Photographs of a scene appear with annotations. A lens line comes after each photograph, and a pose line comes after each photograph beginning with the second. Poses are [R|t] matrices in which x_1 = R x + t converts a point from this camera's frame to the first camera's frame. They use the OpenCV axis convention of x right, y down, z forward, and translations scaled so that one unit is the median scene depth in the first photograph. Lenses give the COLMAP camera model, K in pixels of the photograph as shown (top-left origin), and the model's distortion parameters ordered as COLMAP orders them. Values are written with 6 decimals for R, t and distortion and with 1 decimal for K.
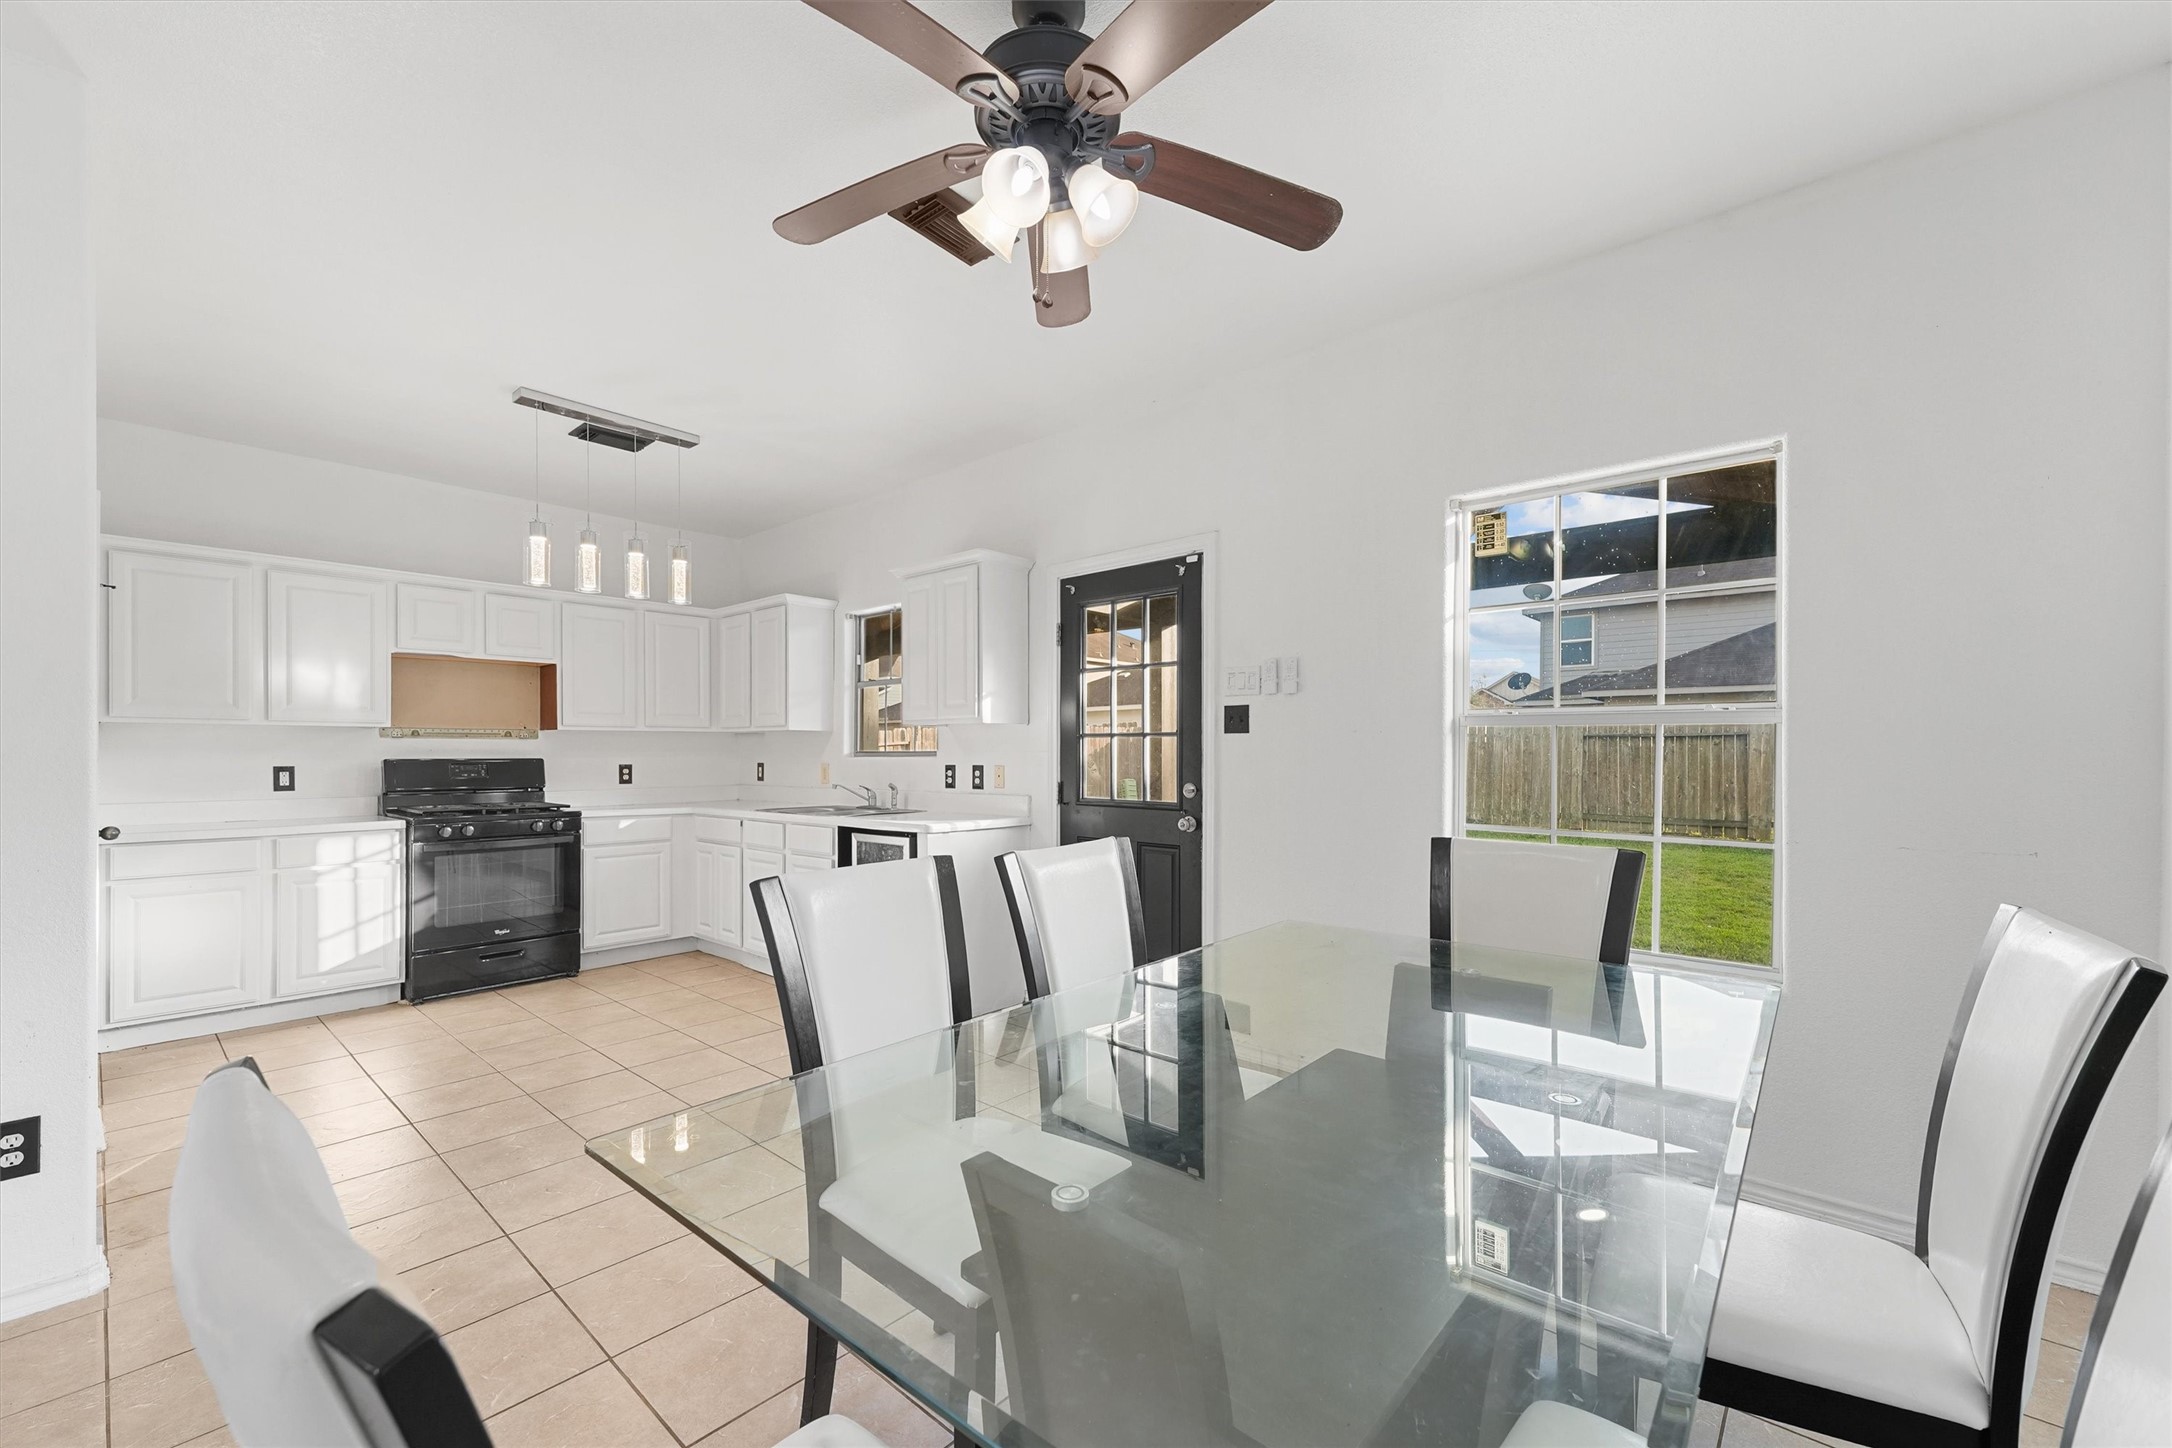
lens RADIAL K [[876.5, 0, 1086.0], [0, 876.5, 724.0], [0, 0, 1]] dist [0.000977, -0.000087]
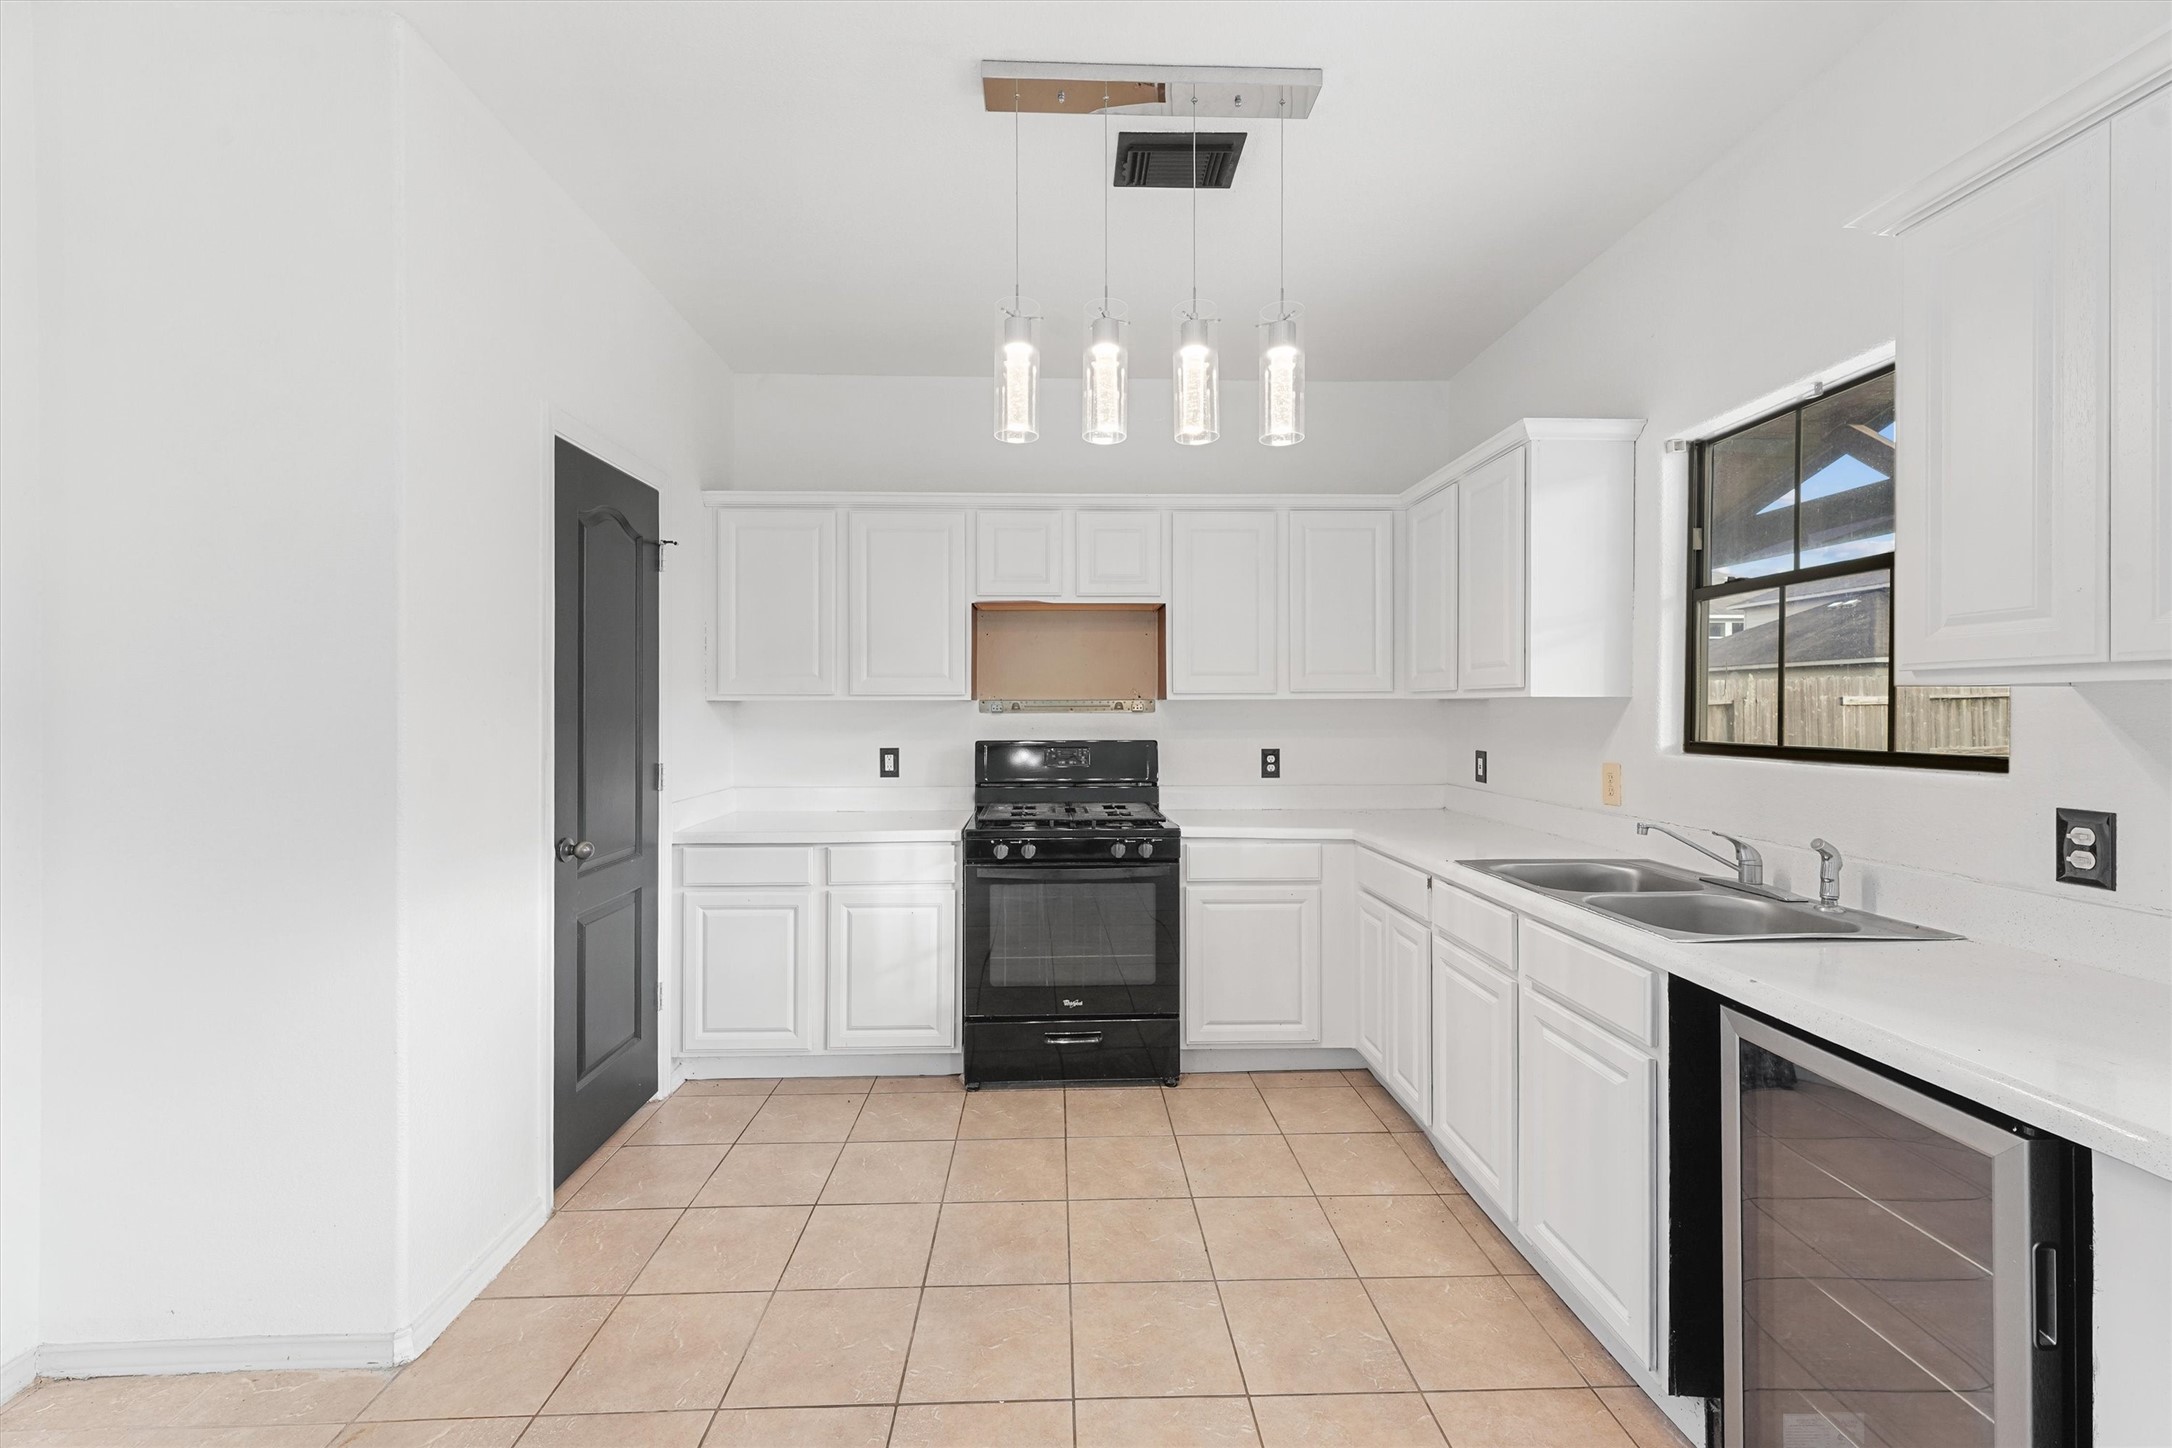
lens RADIAL K [[843.7, 0, 1086.0], [0, 843.7, 724.0], [0, 0, 1]] dist [0.012755, -0.000107]
pose [[0.678959, 0.016135, -0.733999, -0.172391], [0.024398, 0.998710, 0.044522, -0.005548], [0.733771, -0.048136, 0.677689, 0.534649]]
